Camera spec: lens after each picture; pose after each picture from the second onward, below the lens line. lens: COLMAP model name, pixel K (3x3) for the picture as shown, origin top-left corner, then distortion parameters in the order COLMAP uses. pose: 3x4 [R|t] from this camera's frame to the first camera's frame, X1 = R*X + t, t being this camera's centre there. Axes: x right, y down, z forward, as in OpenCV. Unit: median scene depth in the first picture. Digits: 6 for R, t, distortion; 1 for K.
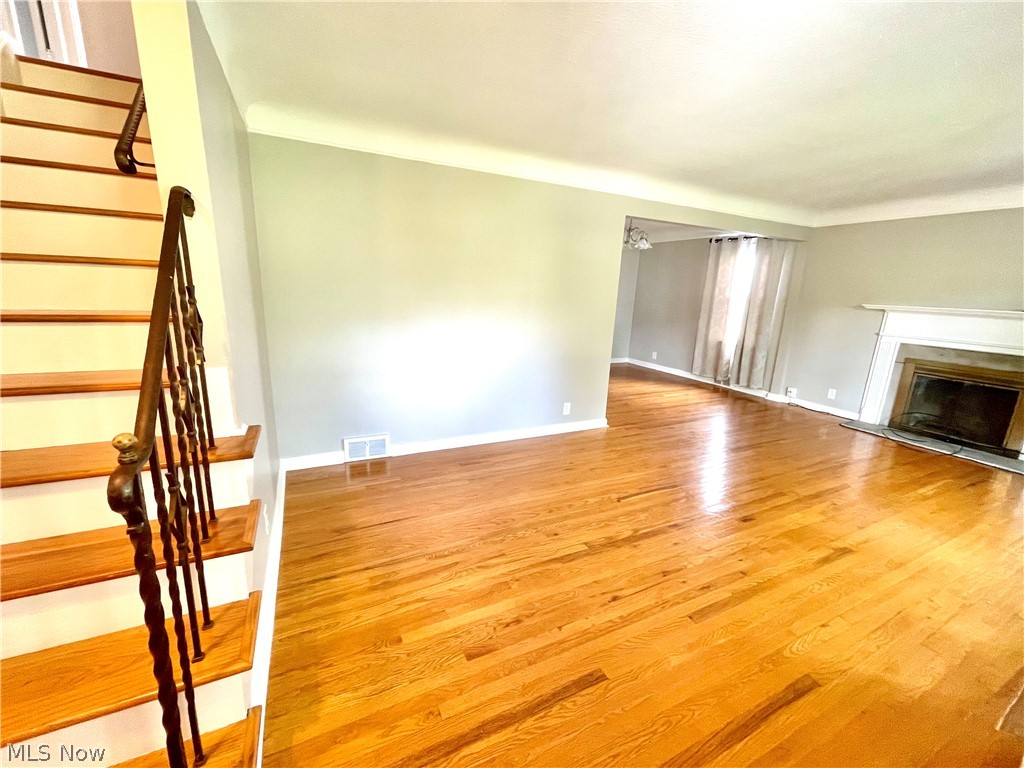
lens RADIAL K [[414.5, 0, 518.0], [0, 414.5, 386.4], [0, 0, 1]] dist [-0.000772, -0.000067]
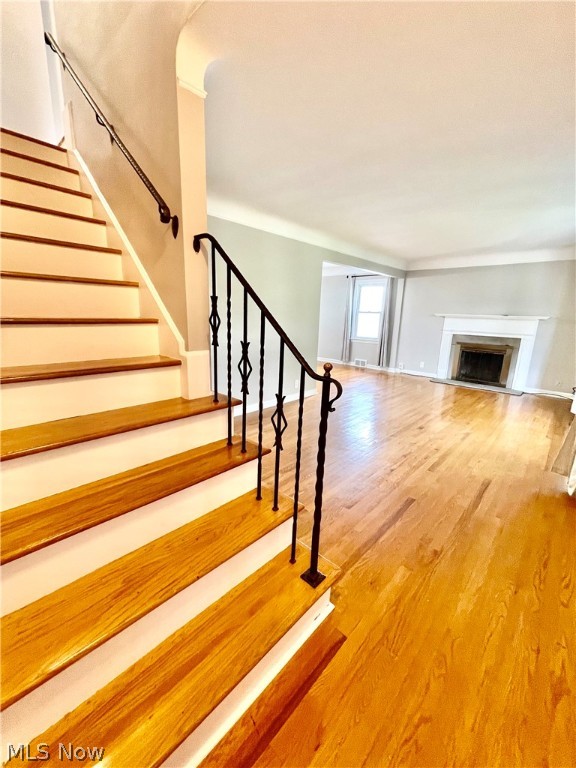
lens RADIAL K [[310.8, 0, 290.7], [0, 310.8, 384.5], [0, 0, 1]] dist [-0.000772, -0.000067]
pose [[0.932822, -0.090223, 0.348861, -0.334623], [0.088285, 0.995864, 0.021485, 0.033410], [-0.349356, 0.010757, 0.936928, -0.074072]]
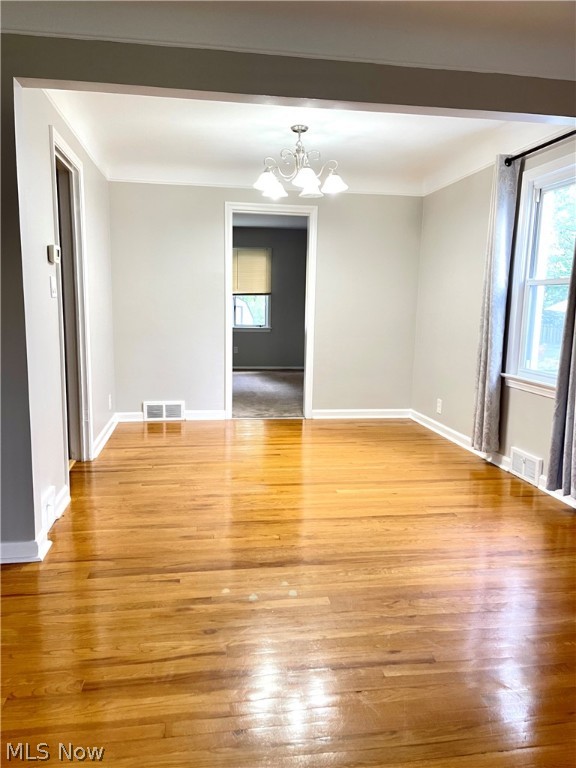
lens RADIAL K [[585.9, 0, 289.2], [0, 585.9, 389.3], [0, 0, 1]] dist [0.014879, 0.005275]
pose [[0.953537, 0.021561, -0.300504, 0.775524], [-0.048467, 0.995422, -0.082372, -0.055767], [0.297353, 0.093109, 0.950217, 0.561083]]
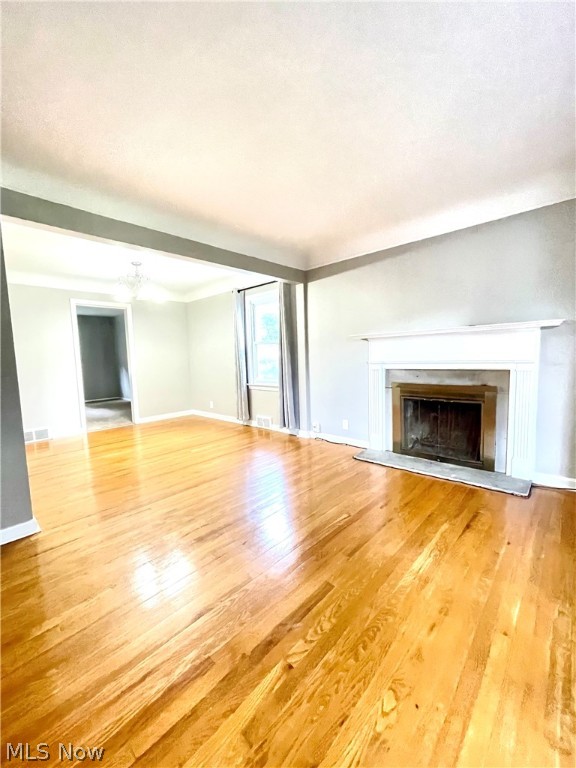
lens RADIAL K [[310.8, 0, 289.2], [0, 310.8, 383.8], [0, 0, 1]] dist [-0.000772, -0.000067]
pose [[0.931482, -0.105003, 0.348304, 0.521339], [0.151464, 0.982447, -0.108890, -0.024880], [-0.330756, 0.154184, 0.931036, 0.447319]]
